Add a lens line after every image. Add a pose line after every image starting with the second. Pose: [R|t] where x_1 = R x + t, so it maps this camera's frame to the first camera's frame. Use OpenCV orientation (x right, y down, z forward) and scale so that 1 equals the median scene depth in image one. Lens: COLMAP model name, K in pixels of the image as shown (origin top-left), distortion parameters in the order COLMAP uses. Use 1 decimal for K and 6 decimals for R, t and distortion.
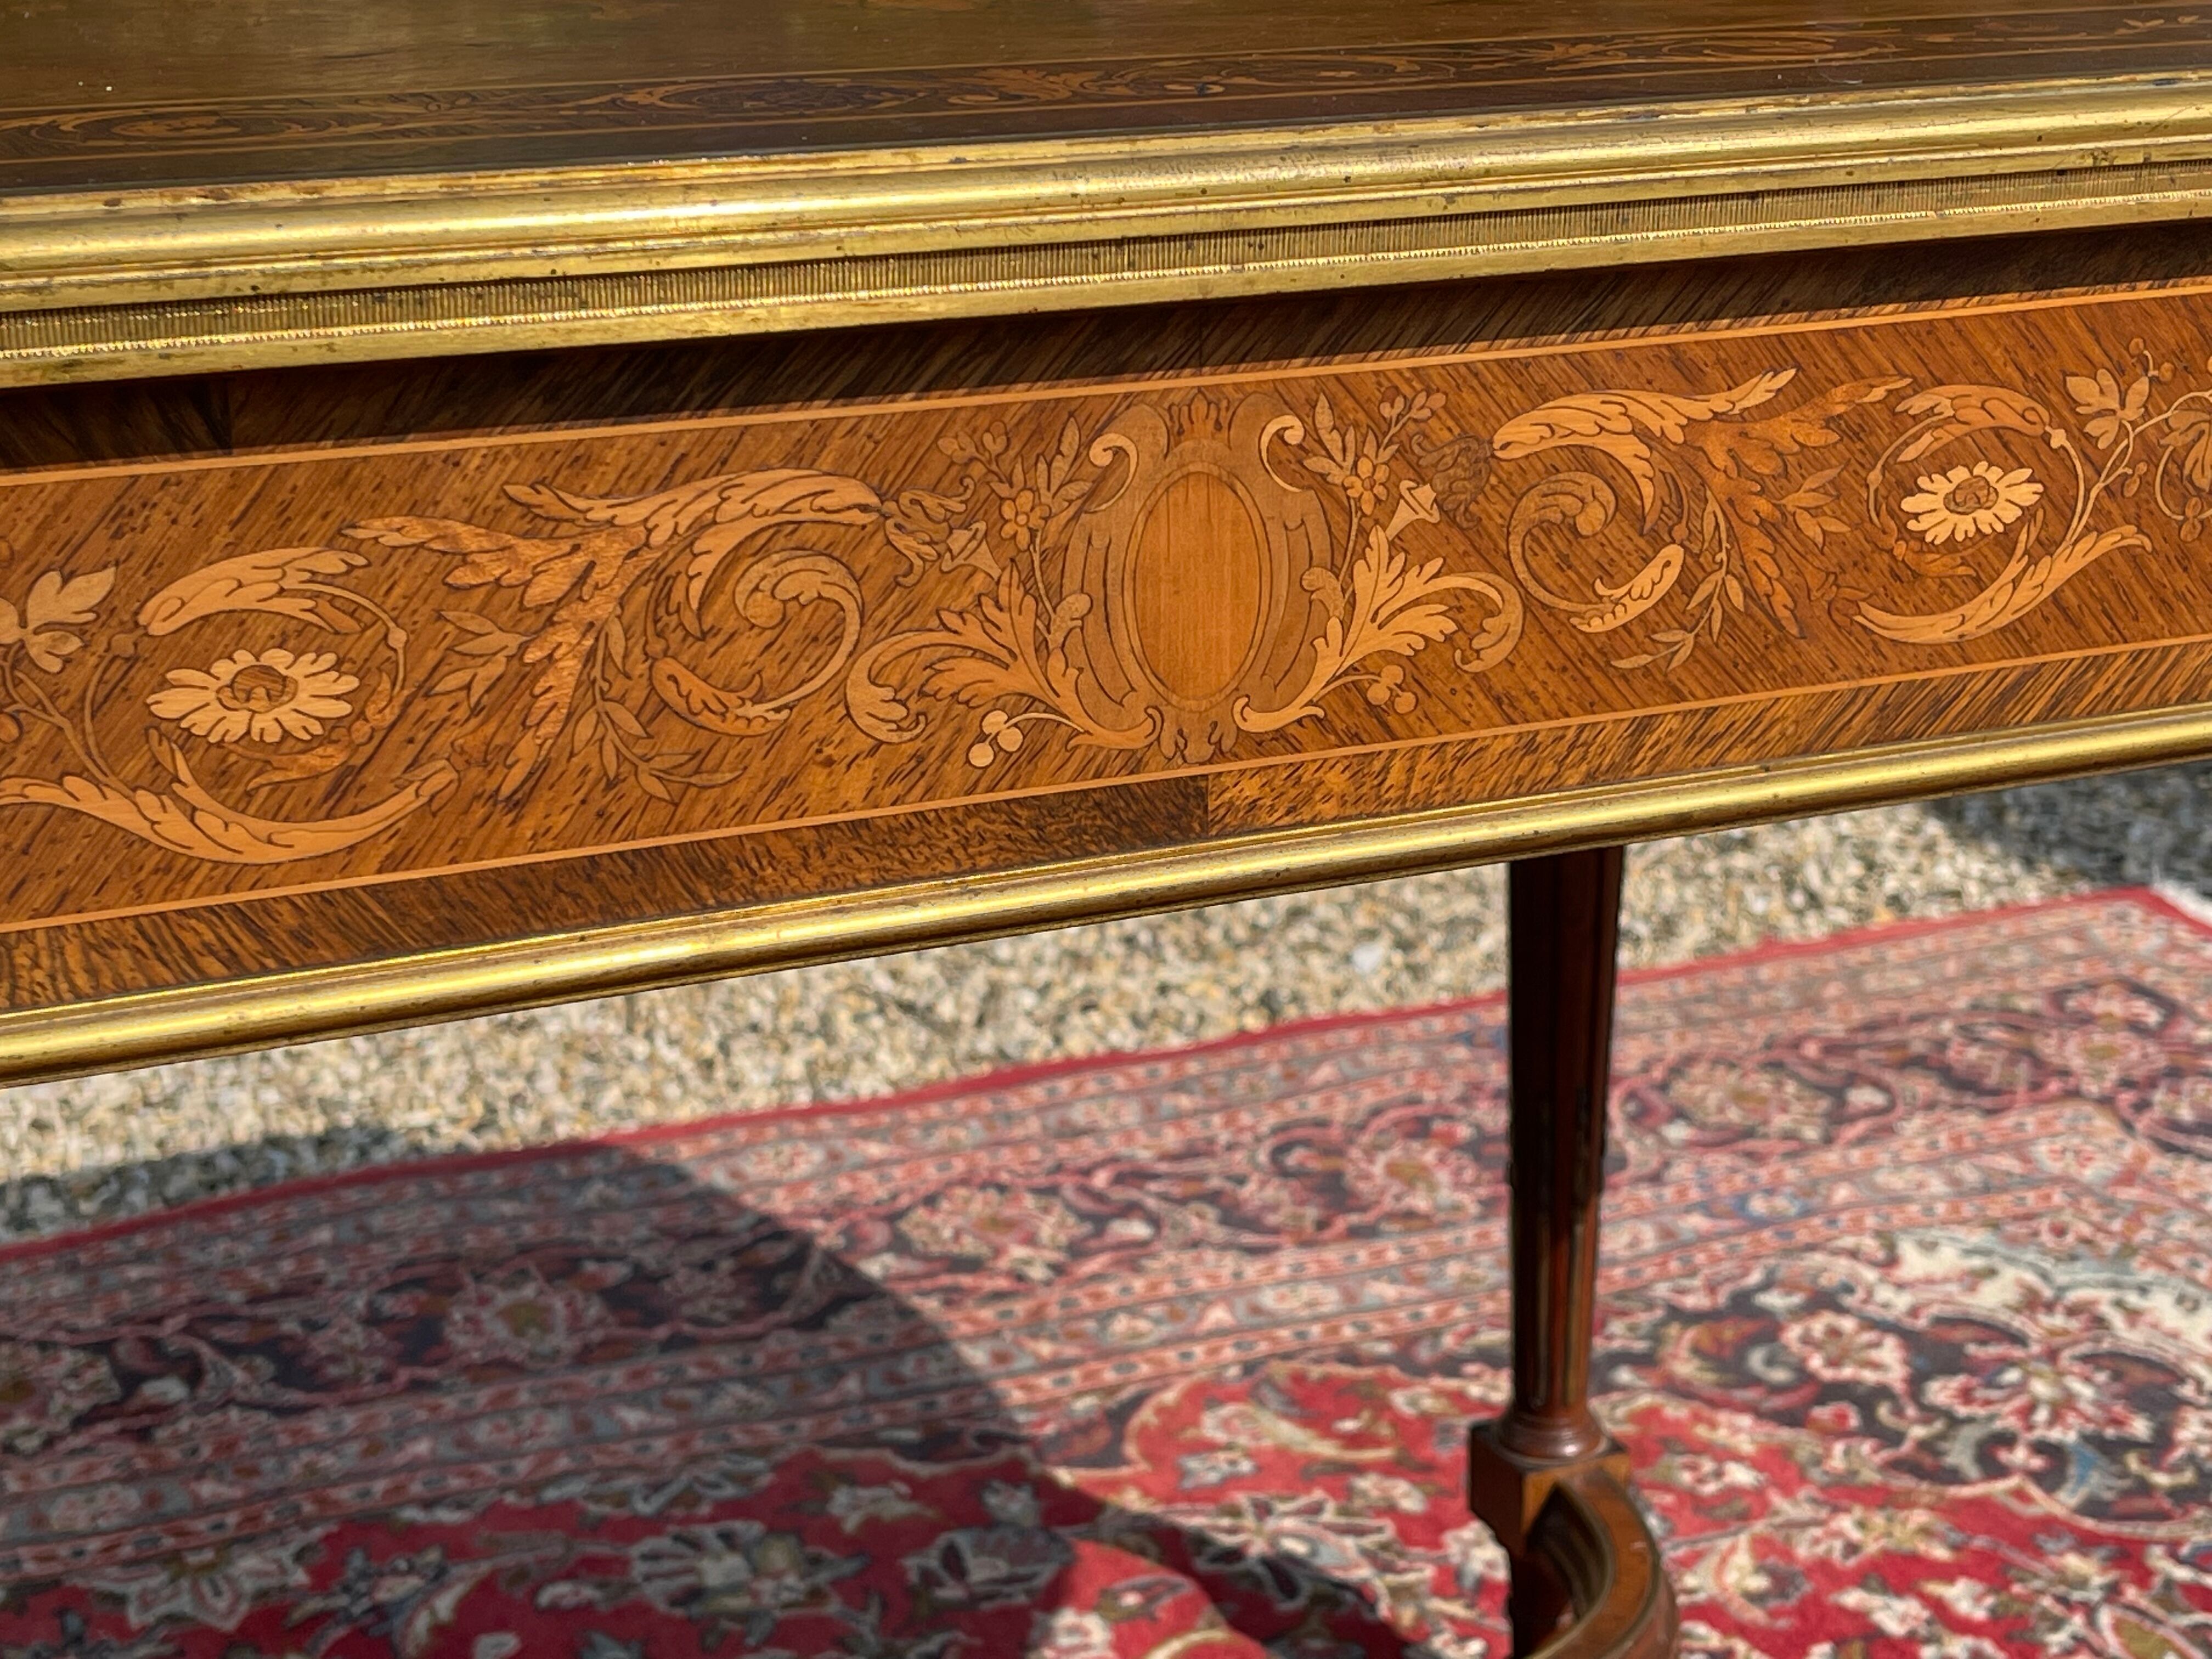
lens RADIAL K [[3640.2, 0, 1139.9], [0, 3640.2, 902.2], [0, 0, 1]] dist [0.107038, 0.000000]
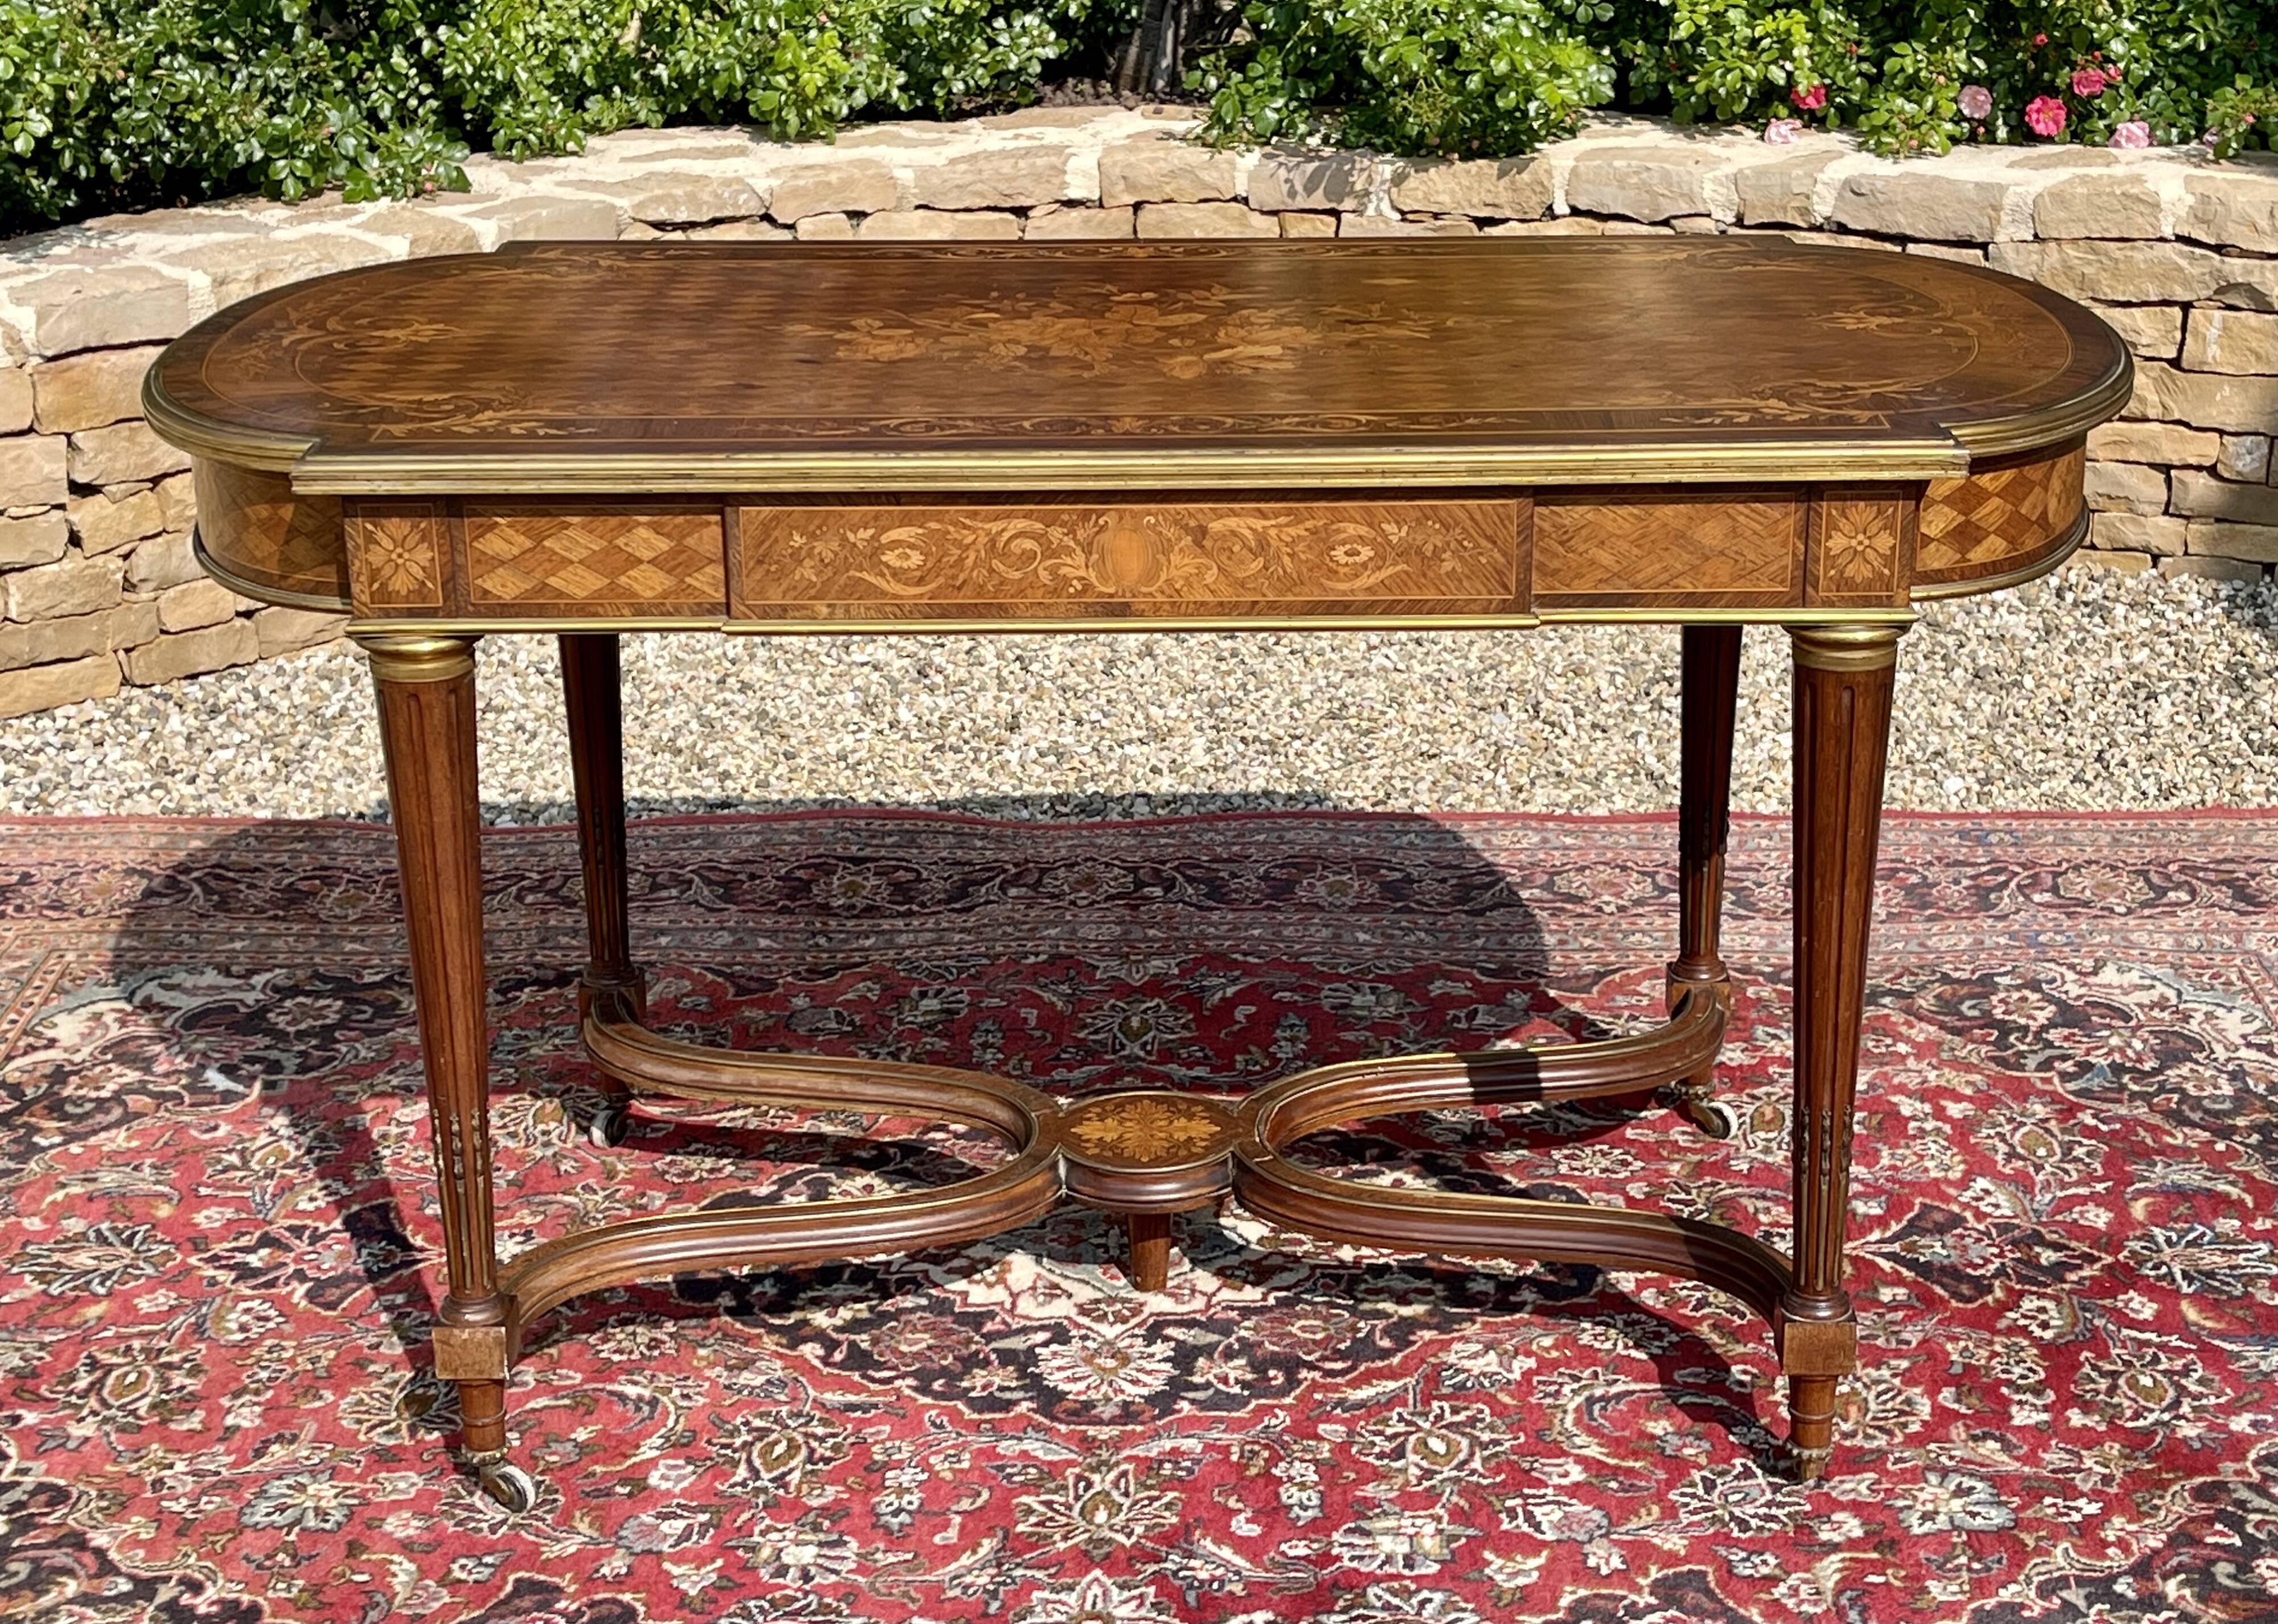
lens RADIAL K [[3759.1, 0, 1119.0], [0, 3759.1, 814.8], [0, 0, 1]] dist [0.027597, 0.000000]
pose [[0.905493, 0.131445, -0.403491, 0.605108], [-0.125857, 0.991223, 0.040470, 0.011643], [0.405269, 0.014137, 0.914088, -0.992280]]
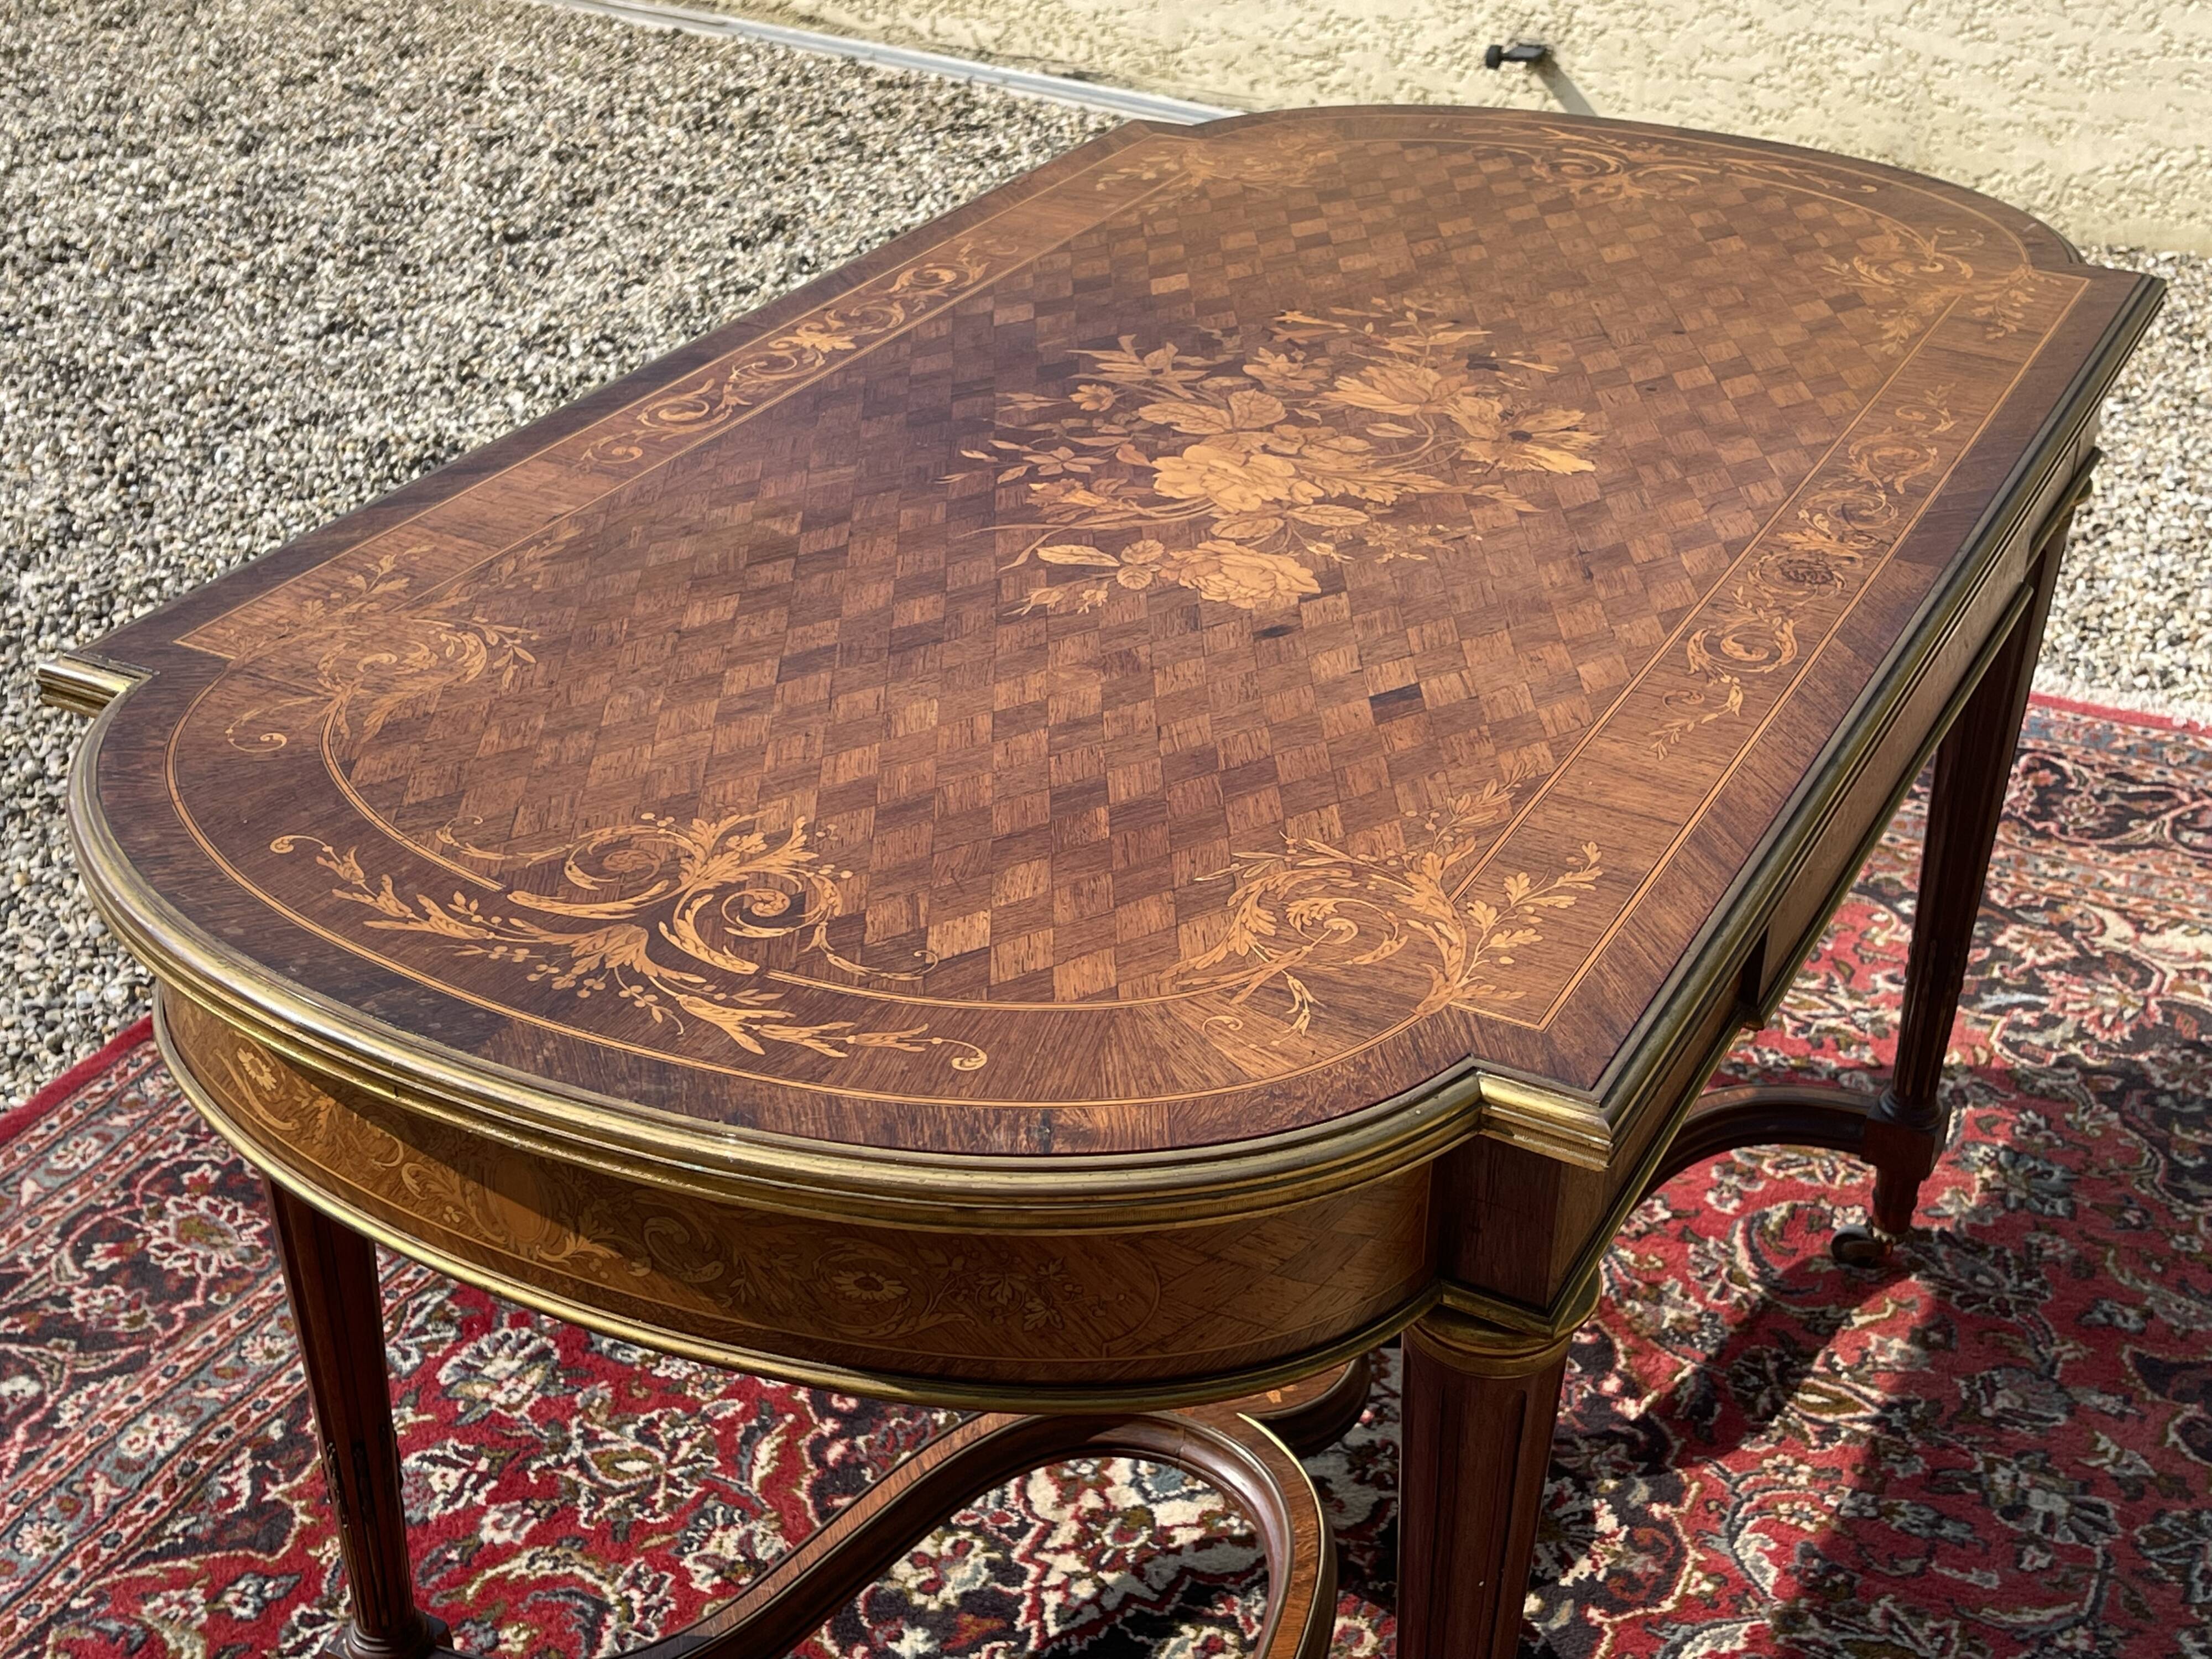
lens RADIAL K [[2860.5, 0, 1095.1], [0, 2860.5, 849.2], [0, 0, 1]] dist [0.031019, 0.000000]
pose [[-0.784326, 0.320966, -0.530861, 0.498045], [-0.195548, 0.684198, 0.702591, -0.706824], [0.588722, 0.654870, -0.473870, 1.082392]]
